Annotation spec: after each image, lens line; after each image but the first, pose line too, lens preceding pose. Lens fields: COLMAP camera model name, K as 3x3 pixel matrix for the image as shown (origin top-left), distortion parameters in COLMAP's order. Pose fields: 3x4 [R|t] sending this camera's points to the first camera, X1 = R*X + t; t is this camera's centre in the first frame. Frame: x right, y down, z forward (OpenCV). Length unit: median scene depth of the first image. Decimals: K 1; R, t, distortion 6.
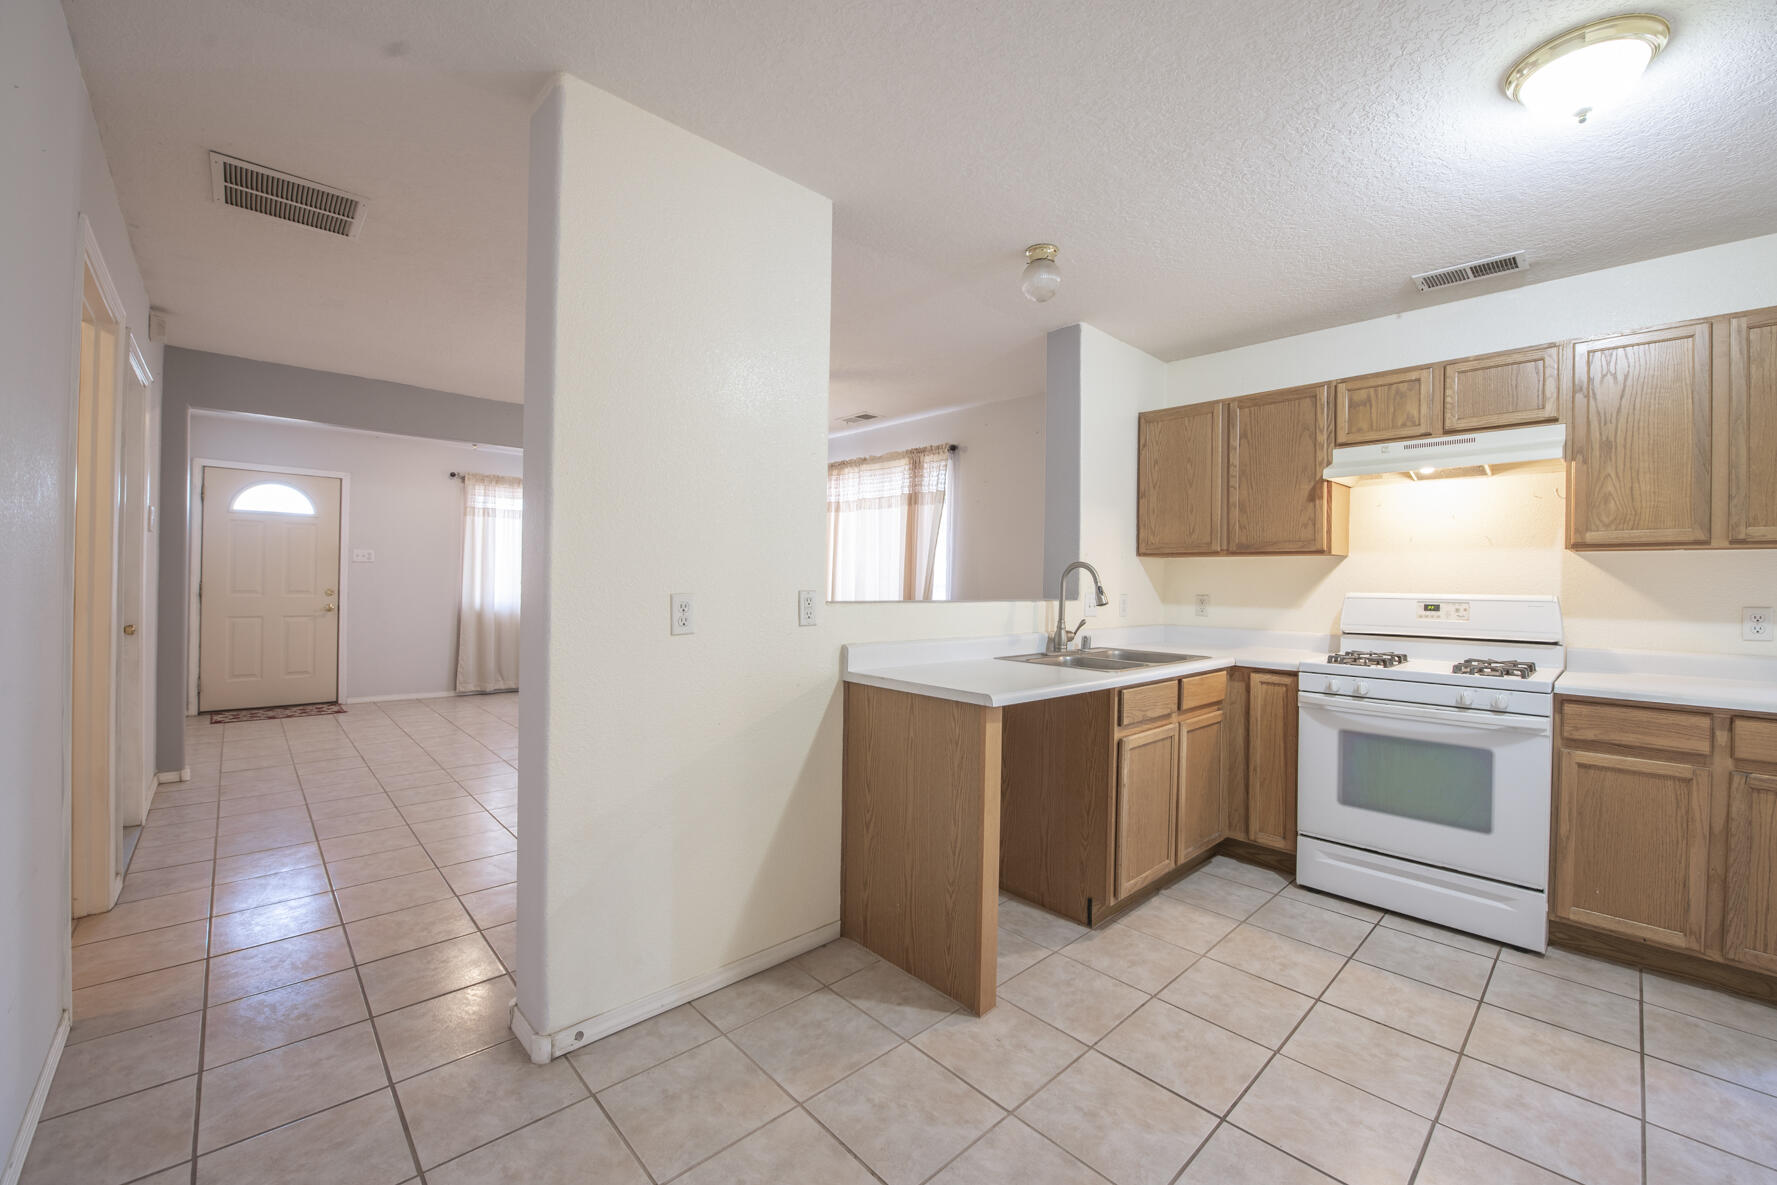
lens RADIAL K [[713.5, 0, 931.7], [0, 713.5, 584.7], [0, 0, 1]] dist [-0.019459, -0.001699]
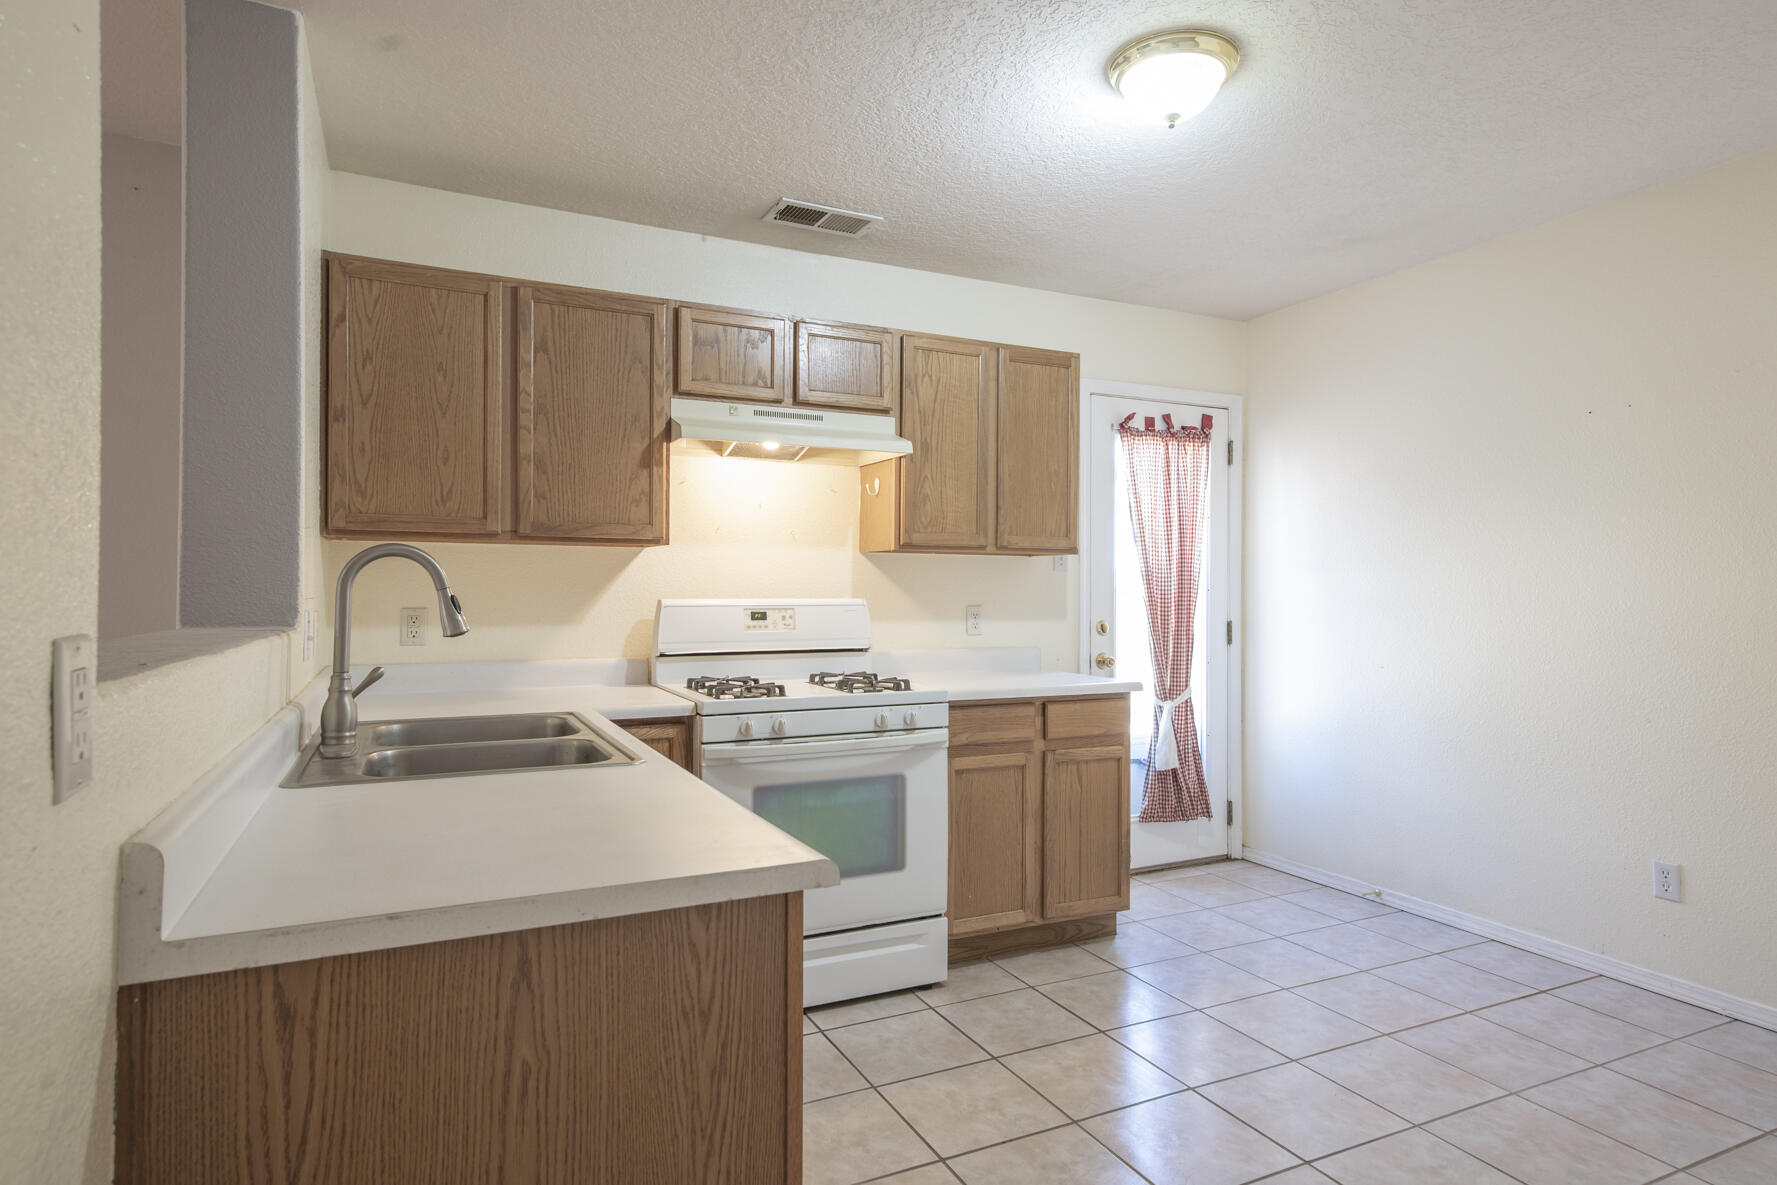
lens RADIAL K [[957.5, 0, 880.0], [0, 957.5, 591.3], [0, 0, 1]] dist [0.016037, 0.001563]
pose [[0.338690, -0.010144, 0.940843, -0.313298], [0.004537, 0.999948, 0.009148, -0.005785], [-0.940887, 0.001171, 0.338718, 0.558731]]
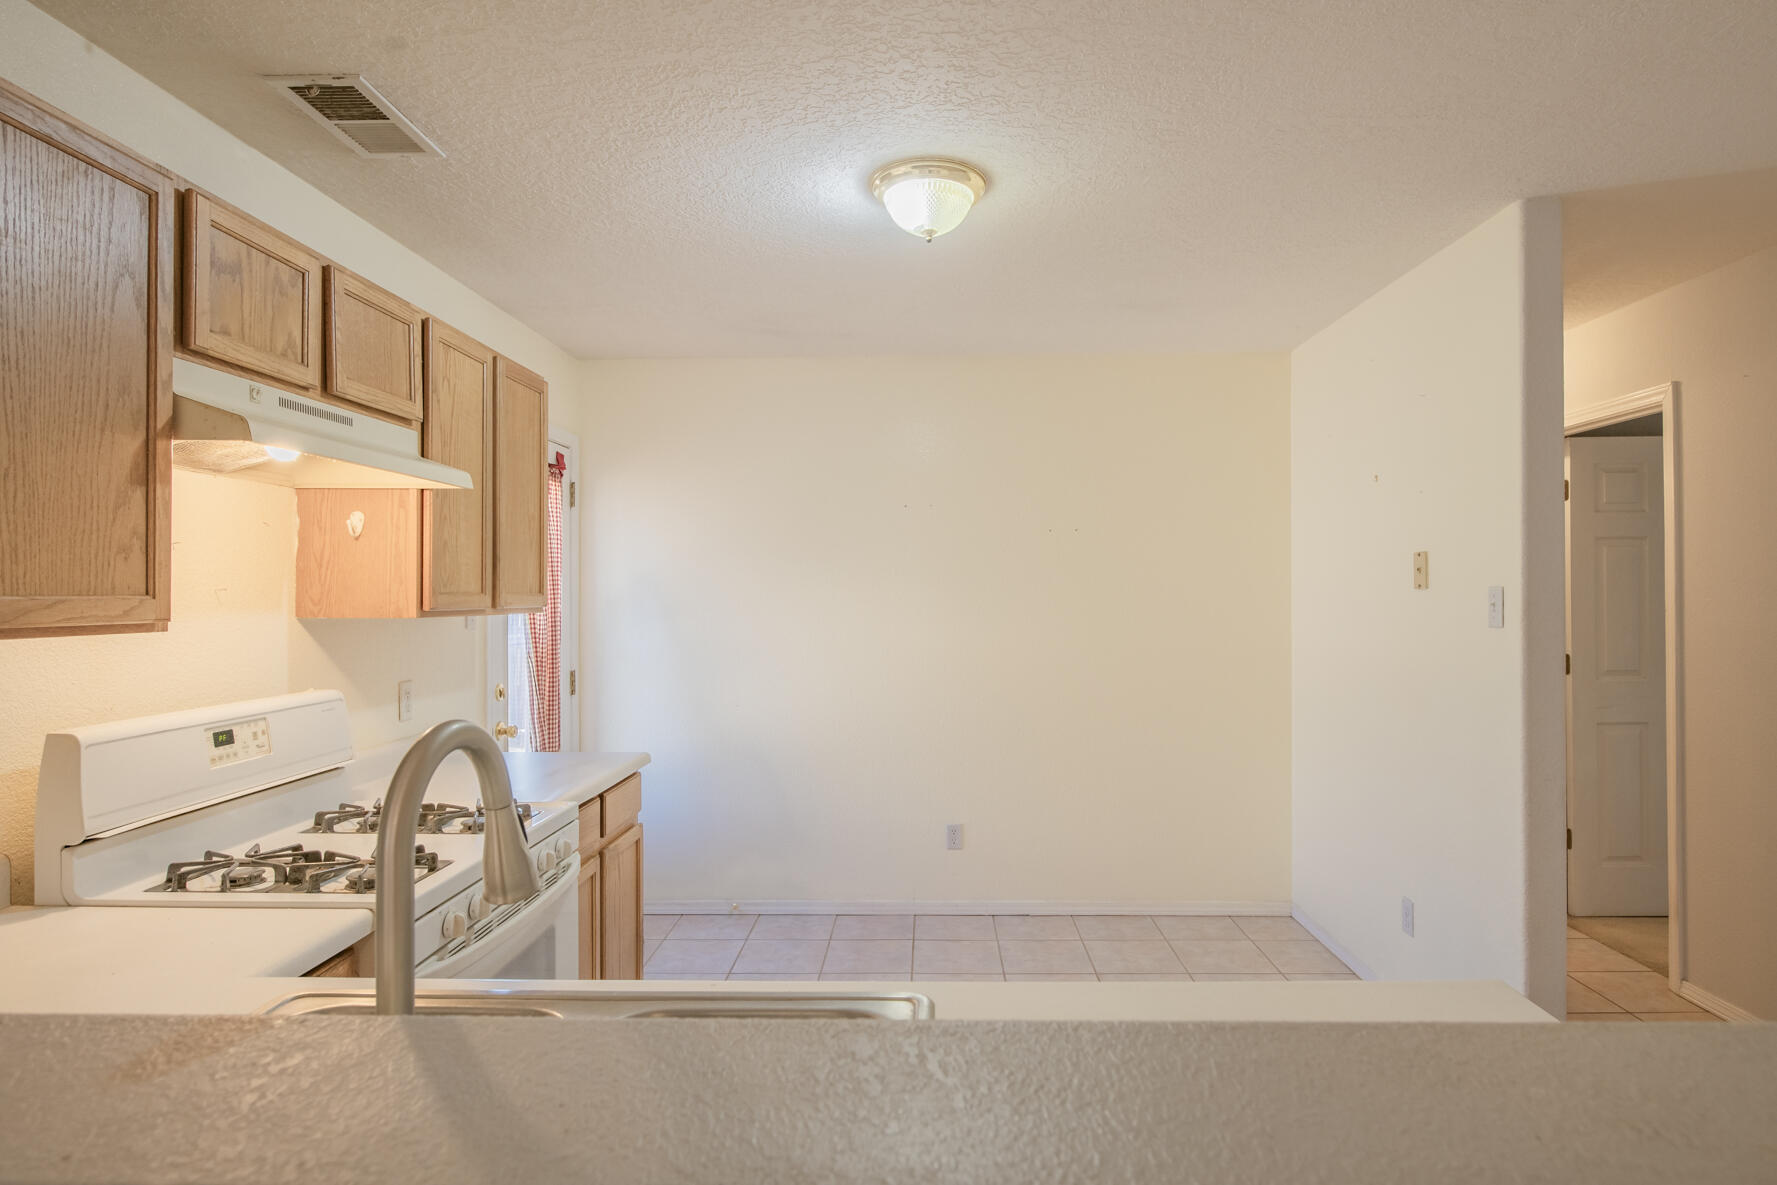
lens RADIAL K [[970.5, 0, 896.6], [0, 970.5, 597.2], [0, 0, 1]] dist [0.000634, -0.001061]
pose [[-0.676559, -0.009146, 0.736332, -0.091138], [0.001314, 0.999906, 0.013627, -0.079715], [-0.736387, 0.010187, -0.676483, 1.246007]]
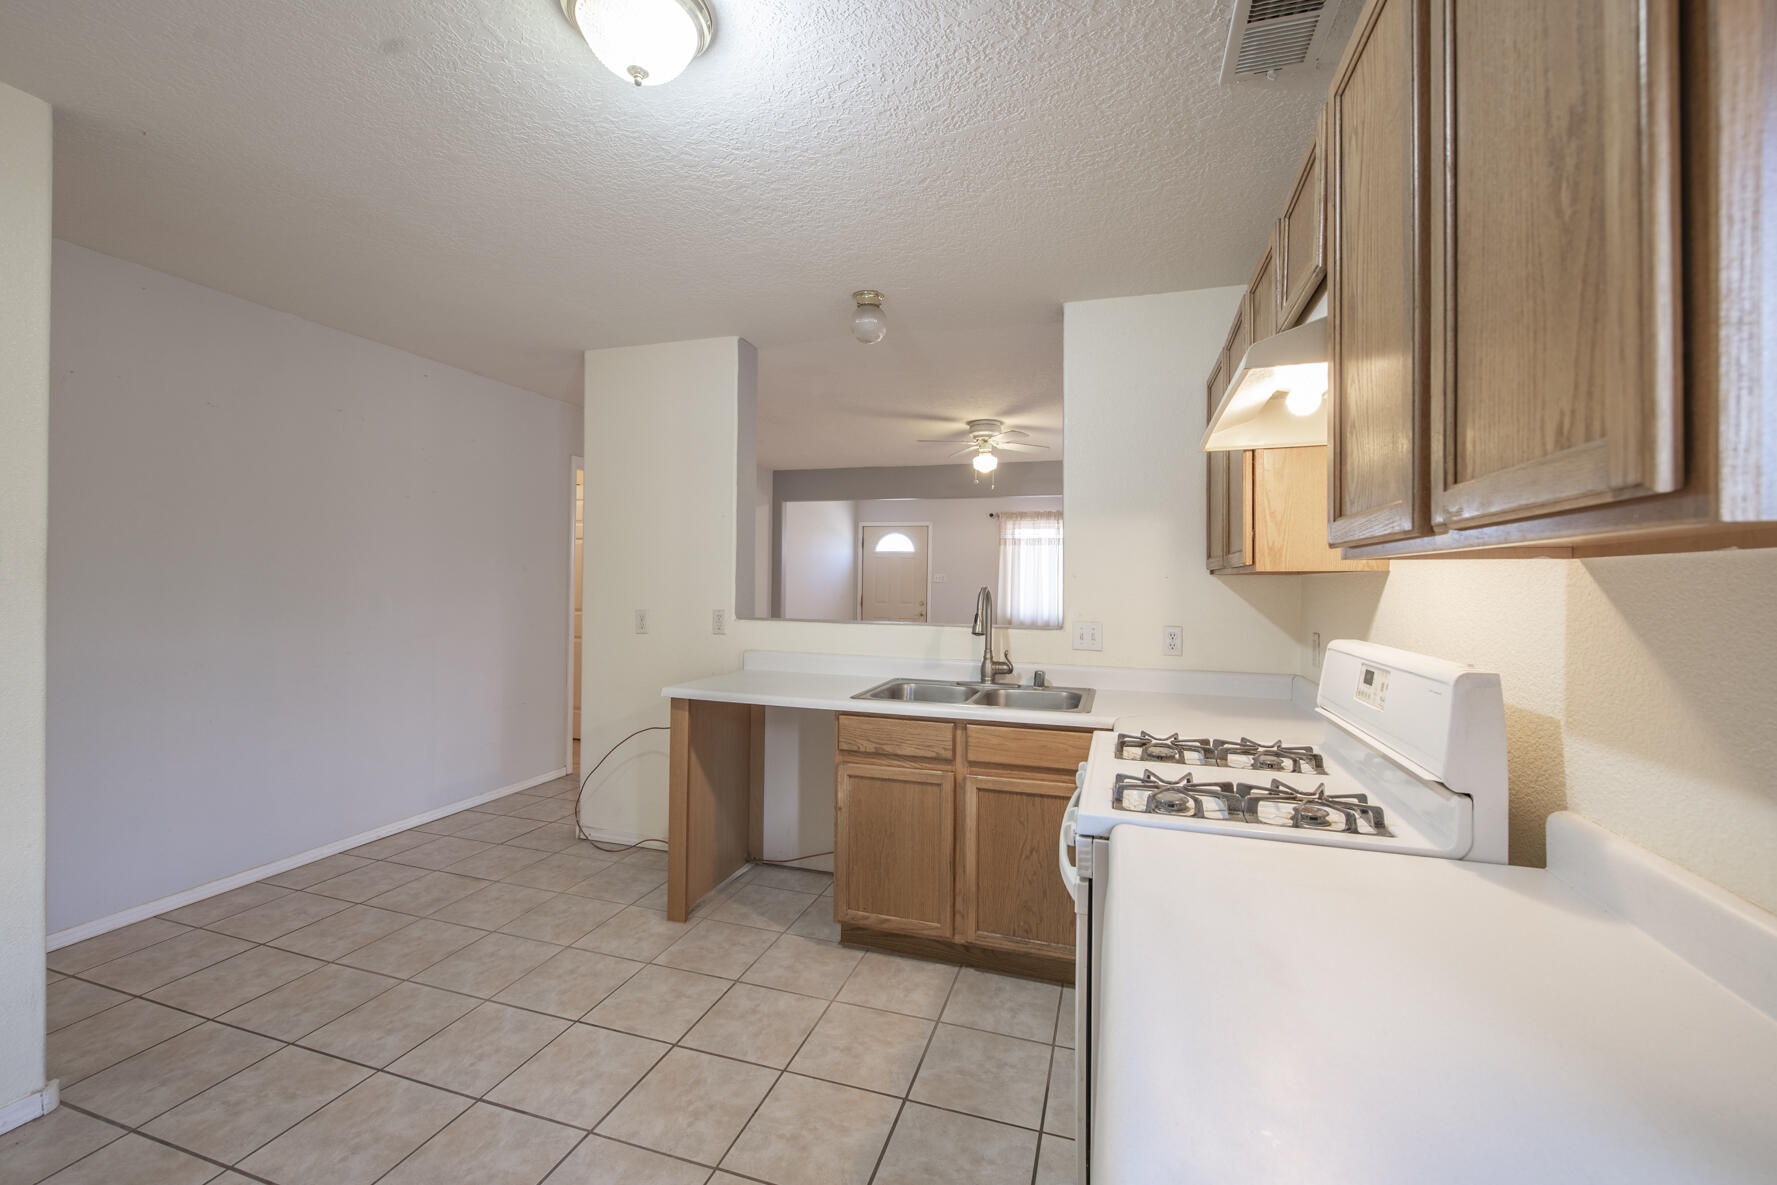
lens RADIAL K [[721.0, 0, 884.4], [0, 721.0, 578.5], [0, 0, 1]] dist [-0.014381, -0.001507]
pose [[0.468846, -0.012188, -0.883196, 1.103503], [-0.008639, 0.999794, -0.018383, -0.028333], [0.883238, 0.016249, 0.468644, 0.510858]]
